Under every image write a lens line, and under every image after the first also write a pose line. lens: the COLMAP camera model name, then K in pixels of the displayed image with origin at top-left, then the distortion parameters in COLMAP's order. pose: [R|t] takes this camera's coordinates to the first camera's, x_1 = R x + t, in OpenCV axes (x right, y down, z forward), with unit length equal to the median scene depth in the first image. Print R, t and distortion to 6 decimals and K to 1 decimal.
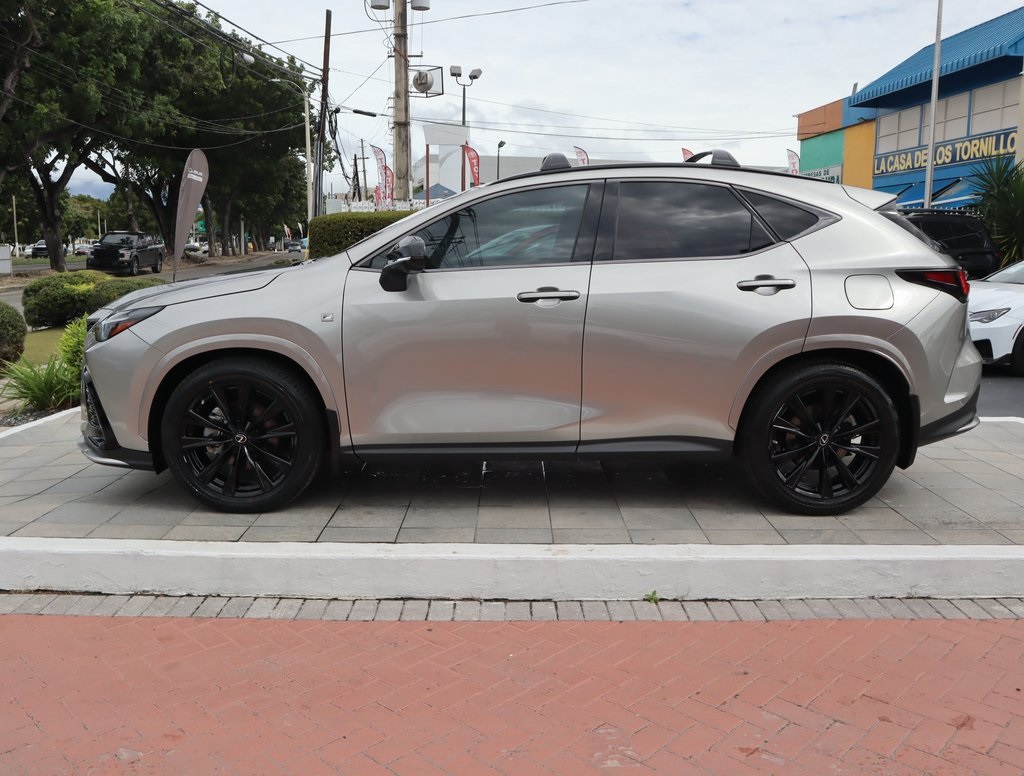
lens RADIAL K [[902.6, 0, 510.2], [0, 902.6, 391.6], [0, 0, 1]] dist [-0.103423, 0.097473]
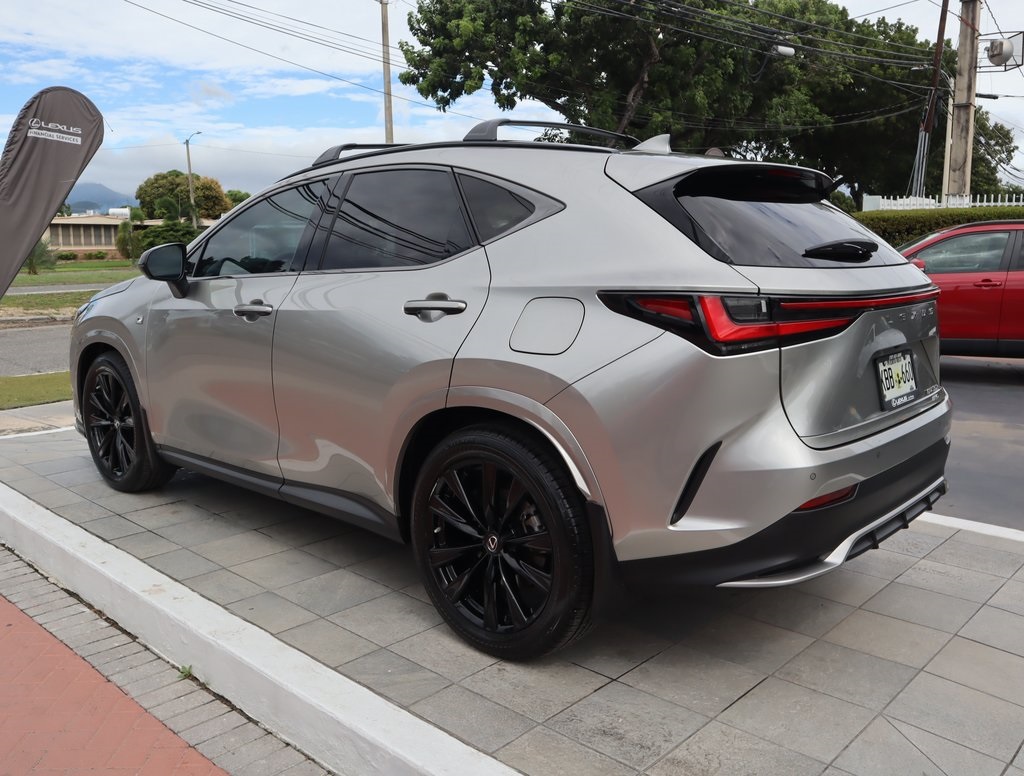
lens RADIAL K [[902.6, 0, 513.0], [0, 902.6, 388.5], [0, 0, 1]] dist [-0.103423, 0.097473]
pose [[0.733794, 0.110335, -0.670352, 0.800758], [-0.111744, 0.992887, 0.041103, -0.090284], [0.670119, 0.044747, 0.740904, 0.507955]]
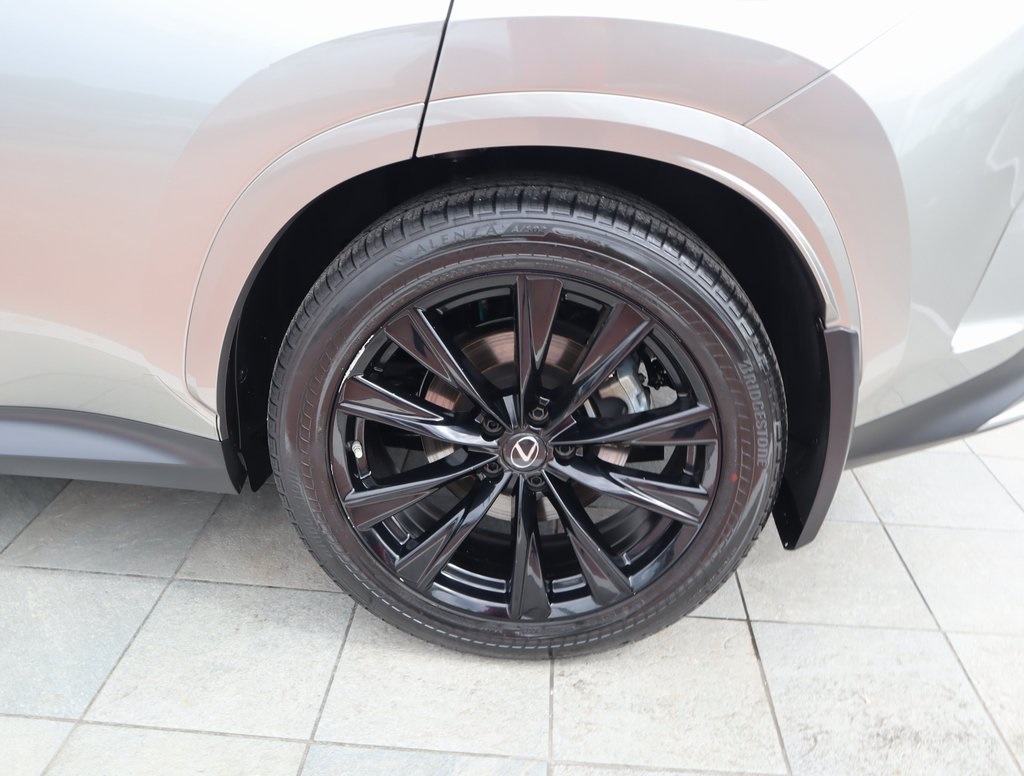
lens RADIAL K [[902.6, 0, 512.1], [0, 902.6, 394.5], [0, 0, 1]] dist [-0.103423, 0.097473]
pose [[0.997917, 0.056260, -0.031574, 0.356448], [-0.045759, 0.962237, 0.268339, -0.047938], [0.045478, -0.266335, 0.962807, 0.707704]]
